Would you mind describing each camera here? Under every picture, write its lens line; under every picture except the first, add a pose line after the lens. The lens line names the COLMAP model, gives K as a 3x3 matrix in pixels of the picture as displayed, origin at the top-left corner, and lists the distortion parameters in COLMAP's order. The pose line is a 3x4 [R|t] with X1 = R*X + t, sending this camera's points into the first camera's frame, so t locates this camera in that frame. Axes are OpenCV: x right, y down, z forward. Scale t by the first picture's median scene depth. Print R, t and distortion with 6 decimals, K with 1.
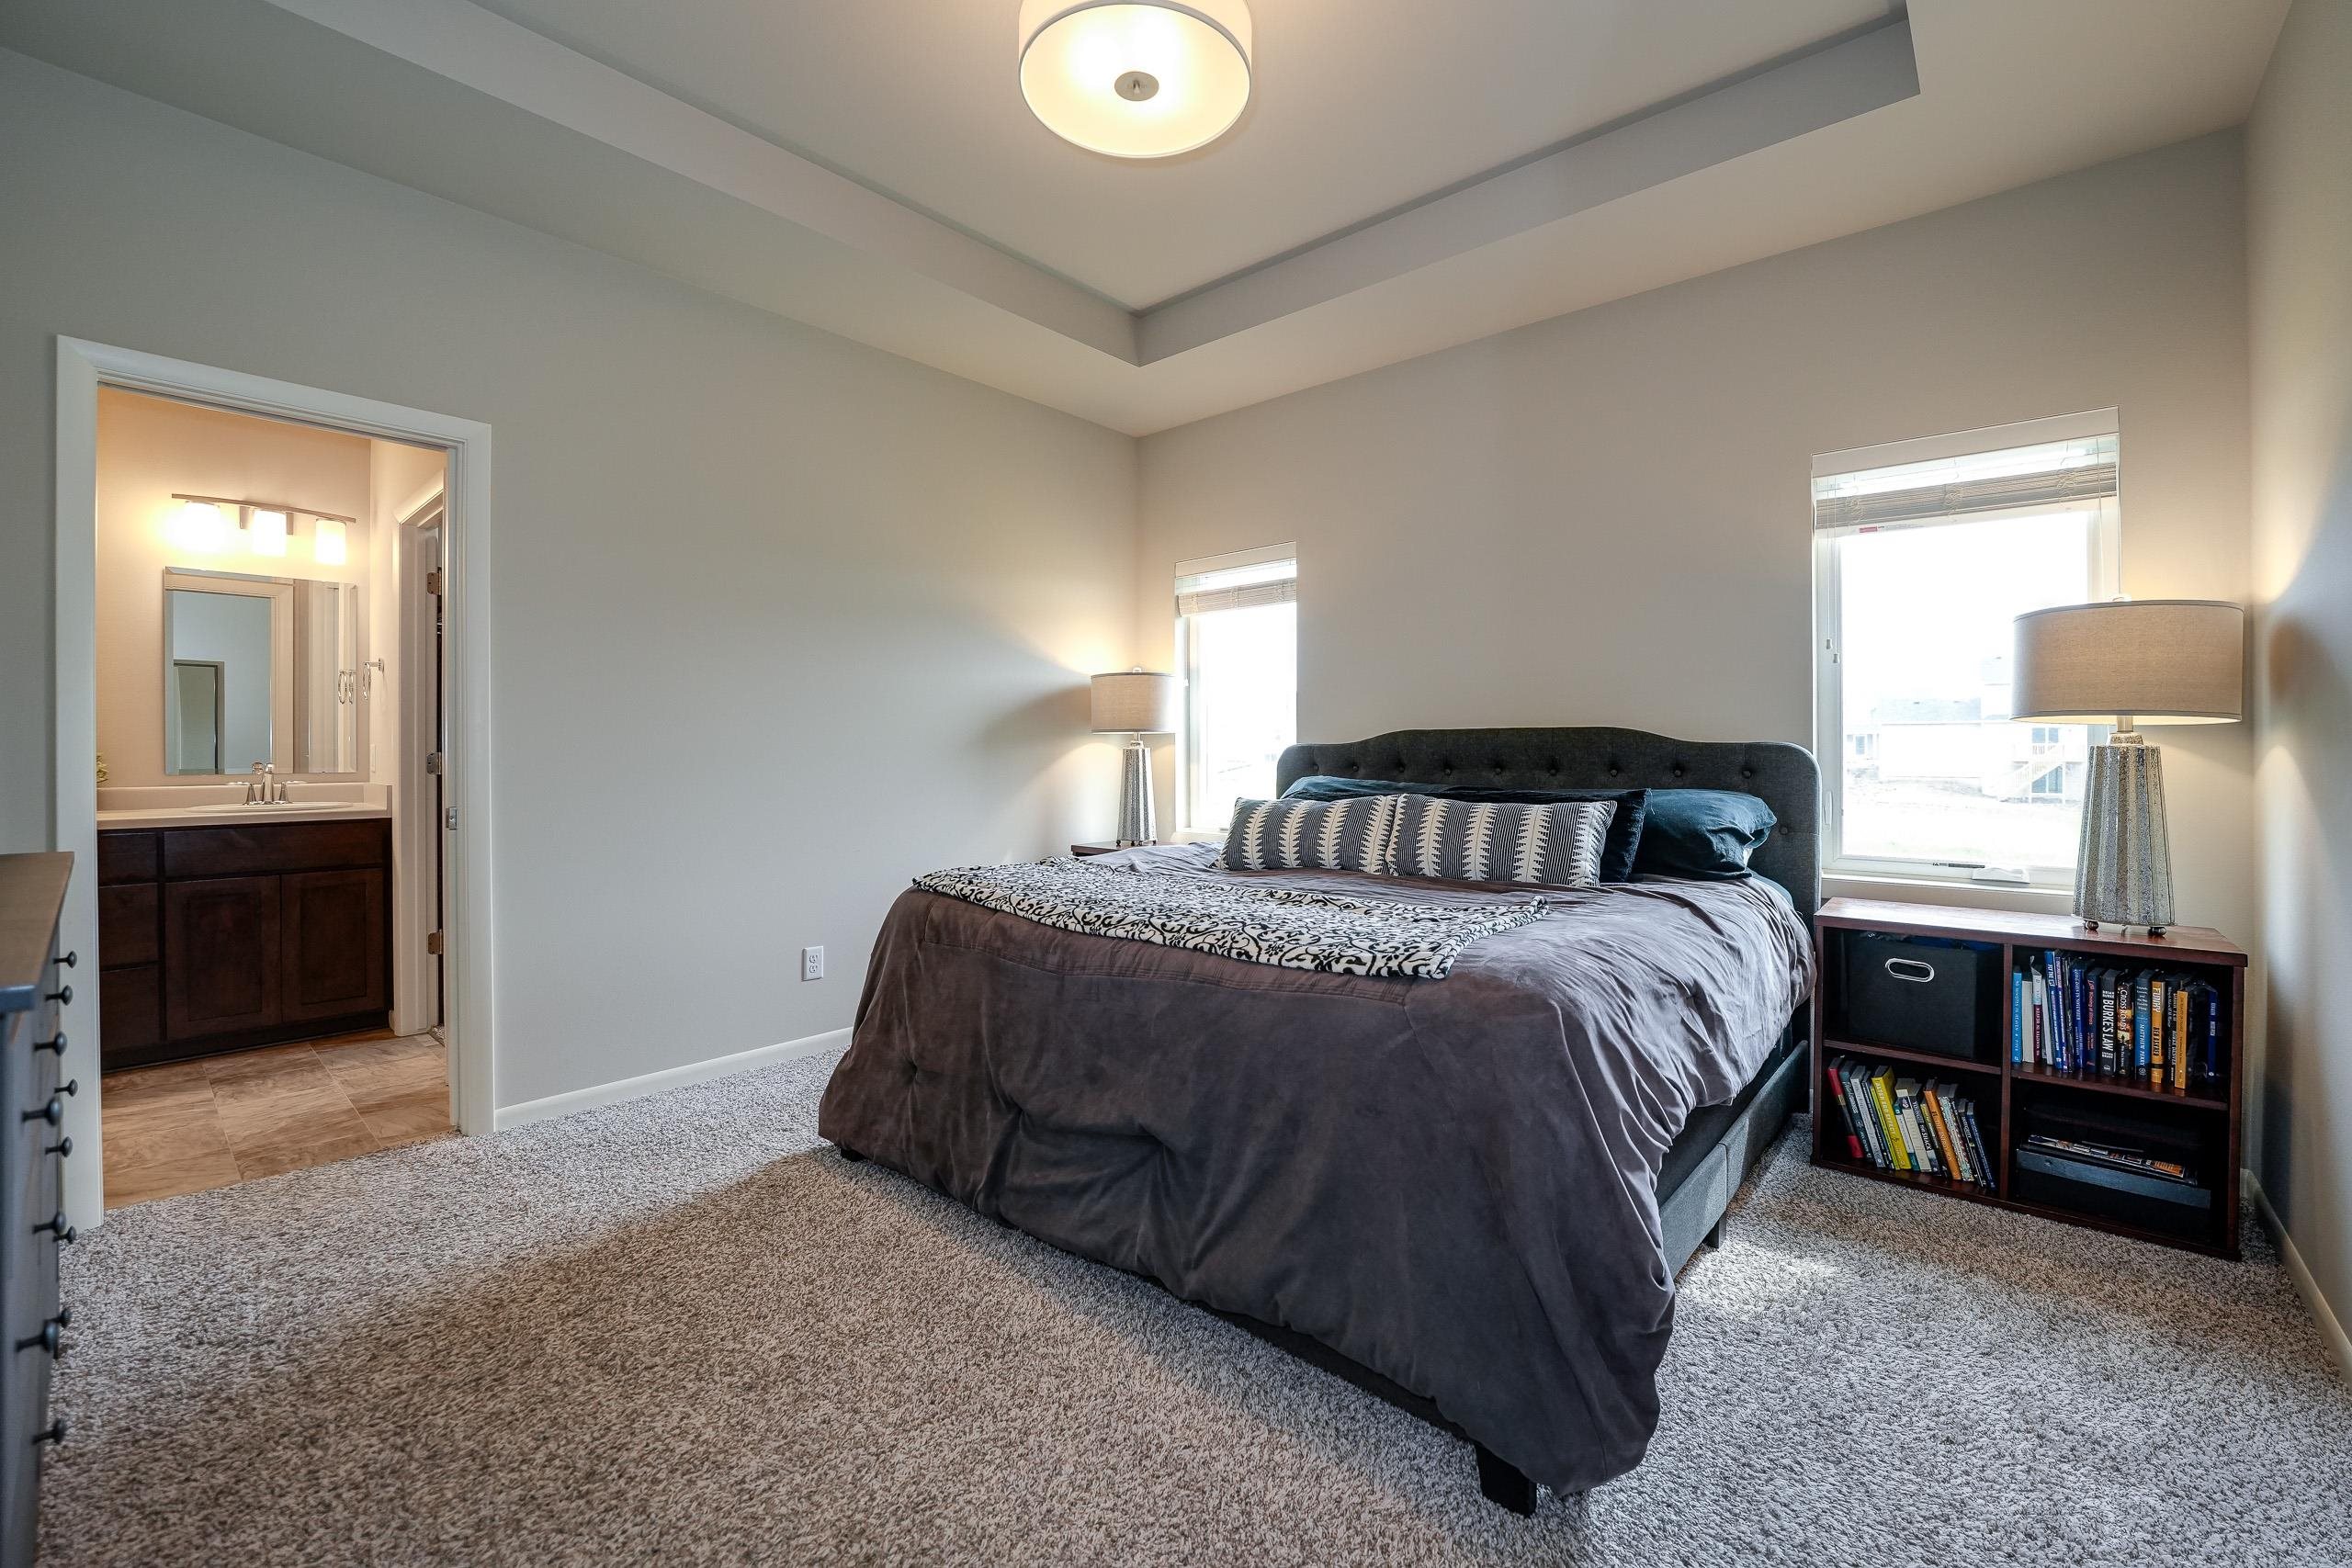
lens RADIAL K [[942.6, 0, 1173.4], [0, 942.6, 768.6], [0, 0, 1]] dist [-0.010666, 0.002129]
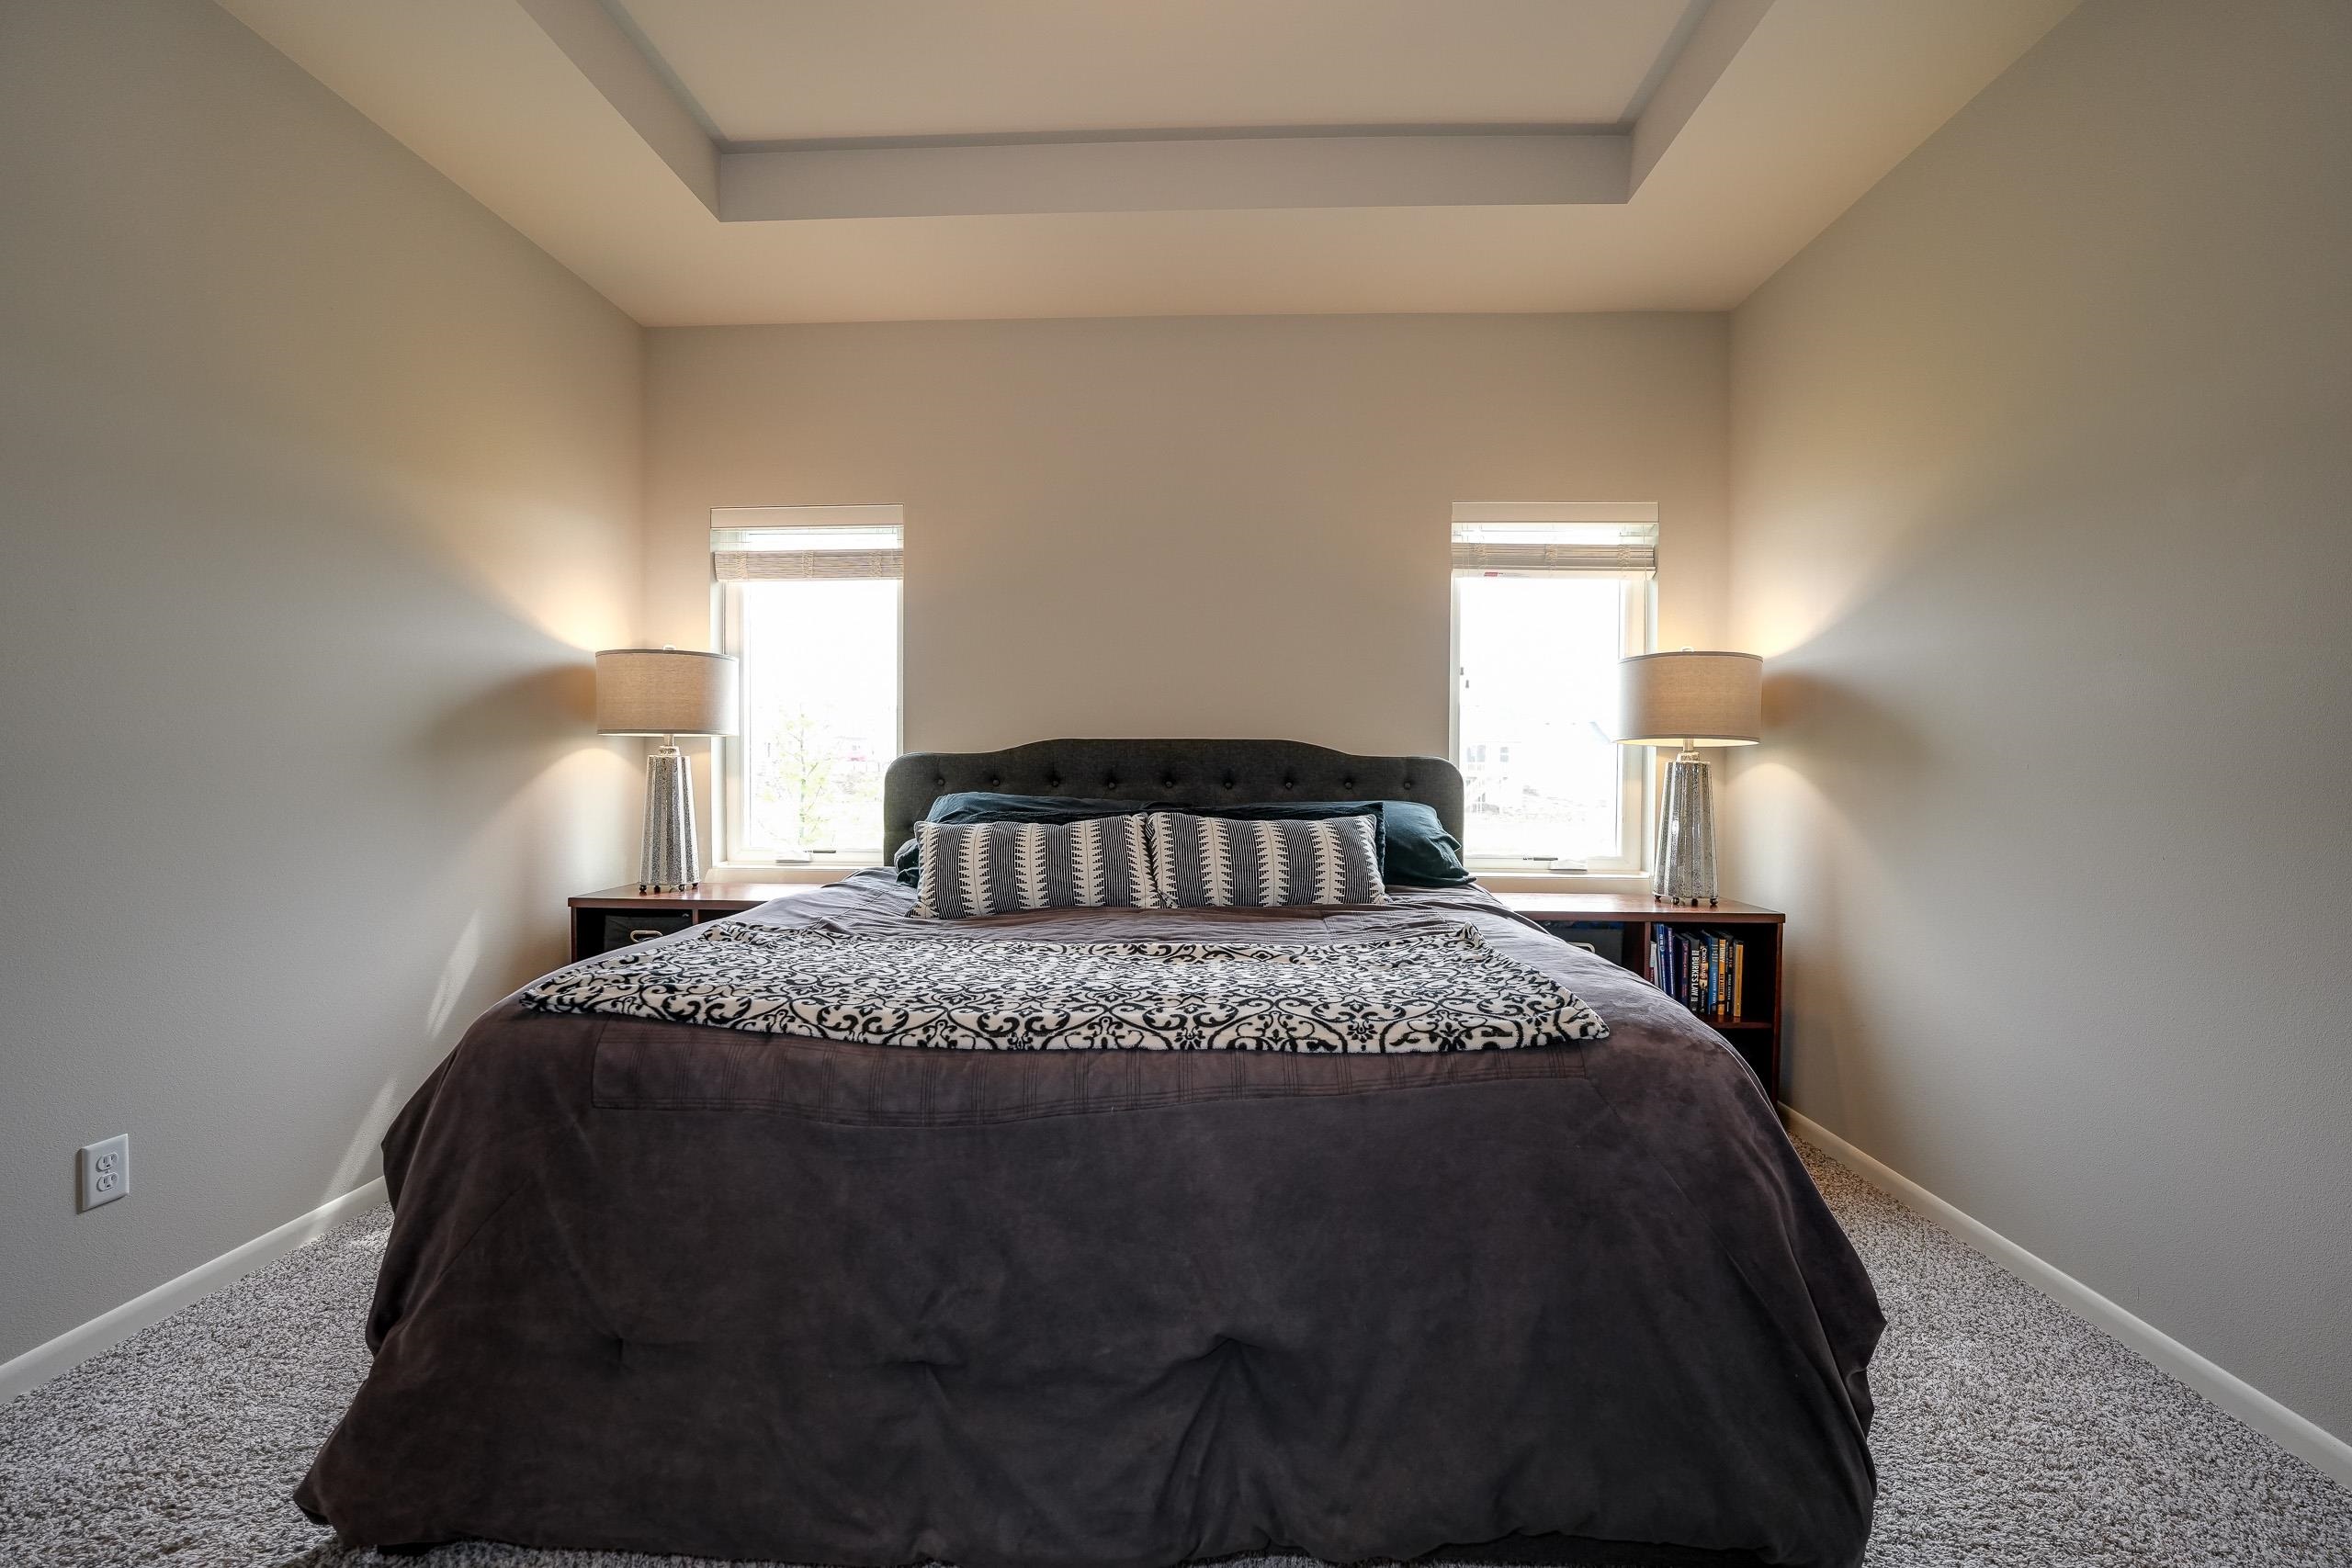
lens RADIAL K [[942.6, 0, 1177.6], [0, 942.6, 788.8], [0, 0, 1]] dist [-0.010666, 0.002129]
pose [[0.787101, -0.011585, 0.616715, -0.307494], [0.006647, 0.999925, 0.010300, -0.003818], [-0.616788, -0.004008, 0.787119, 0.346370]]
